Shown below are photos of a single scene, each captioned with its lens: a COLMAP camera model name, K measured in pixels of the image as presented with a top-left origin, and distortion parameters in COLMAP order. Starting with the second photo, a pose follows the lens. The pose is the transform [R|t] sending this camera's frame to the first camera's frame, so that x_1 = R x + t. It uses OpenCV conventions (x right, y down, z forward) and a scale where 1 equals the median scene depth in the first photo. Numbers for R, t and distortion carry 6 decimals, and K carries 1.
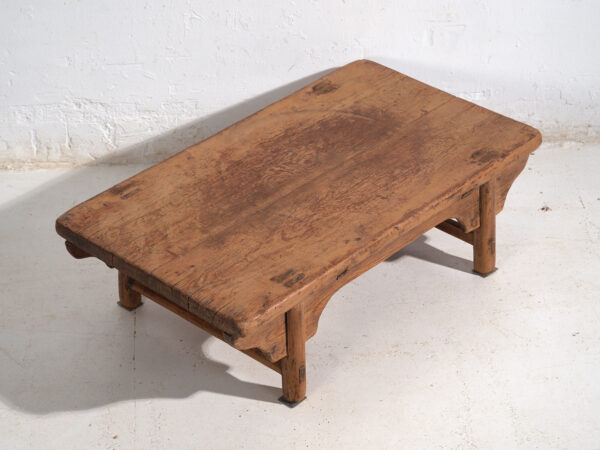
lens RADIAL K [[1605.2, 0, 279.1], [0, 1605.2, 225.0], [0, 0, 1]] dist [0.002092, 0.269358]
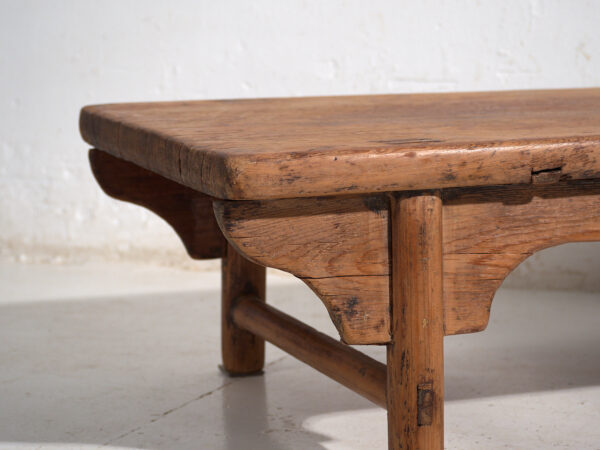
lens RADIAL K [[1930.0, 0, 275.9], [0, 1930.0, 224.8], [0, 0, 1]] dist [-0.011385, -0.561690]
pose [[0.881959, 0.066078, -0.466672, 0.209512], [-0.255761, 0.898766, -0.356099, 0.236736], [0.395898, 0.433421, 0.809574, 0.535762]]
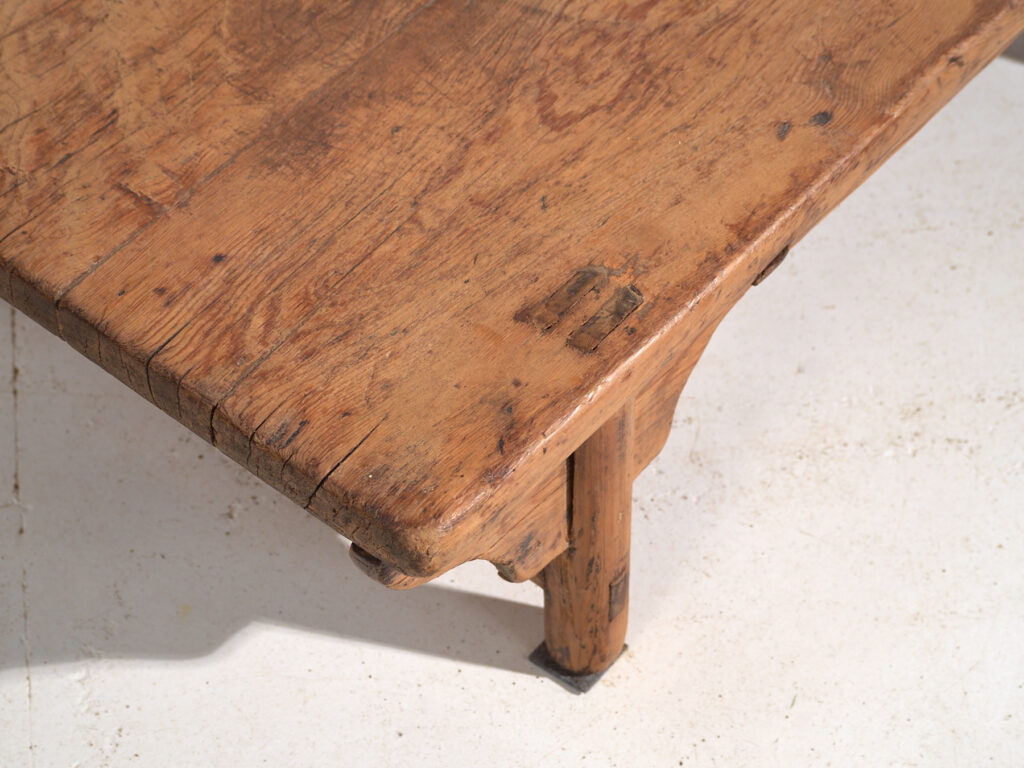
lens RADIAL K [[3293.9, 0, 470.8], [0, 3293.9, 383.6], [0, 0, 1]] dist [-0.011385, -0.561690]
pose [[0.998784, -0.027753, 0.040758, -0.033373], [0.015043, 0.958666, 0.284136, -0.104842], [-0.046959, -0.283177, 0.957917, 0.445434]]
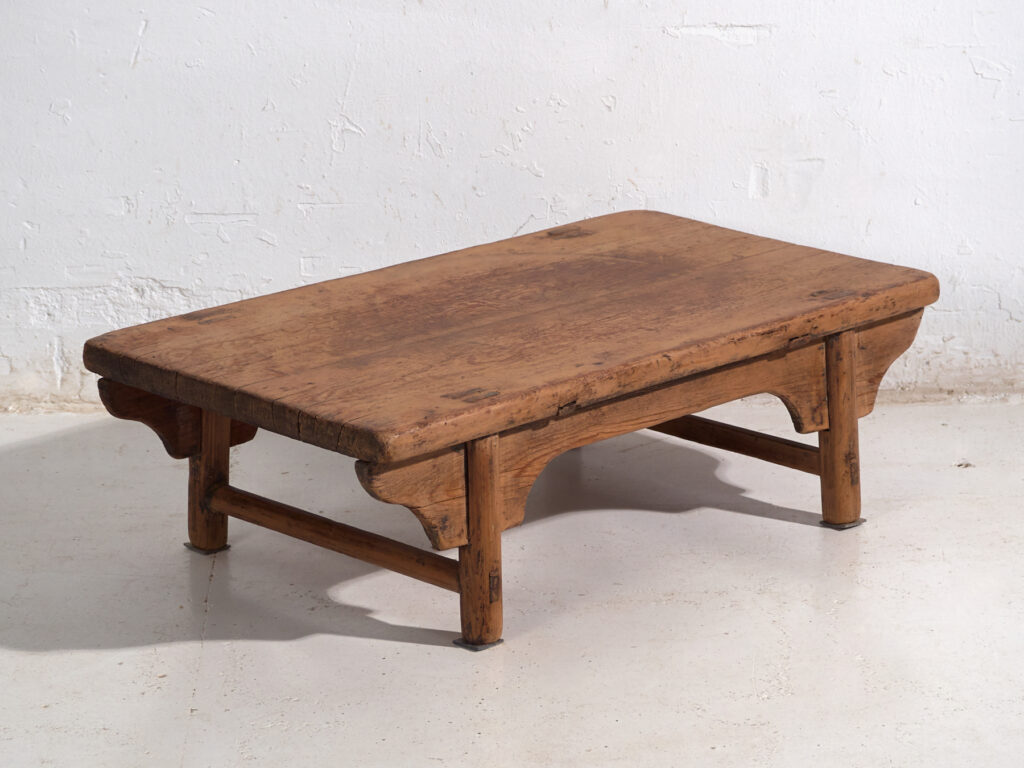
lens RADIAL K [[3614.9, 0, 512.0], [0, 3614.9, 384.0], [0, 0, 1]] dist [-0.032255, -0.049828]
pose [[0.999065, 0.018916, -0.038882, 0.067468], [-0.029436, 0.956221, -0.291160, 0.388925], [0.031672, 0.292032, 0.955884, -0.245091]]
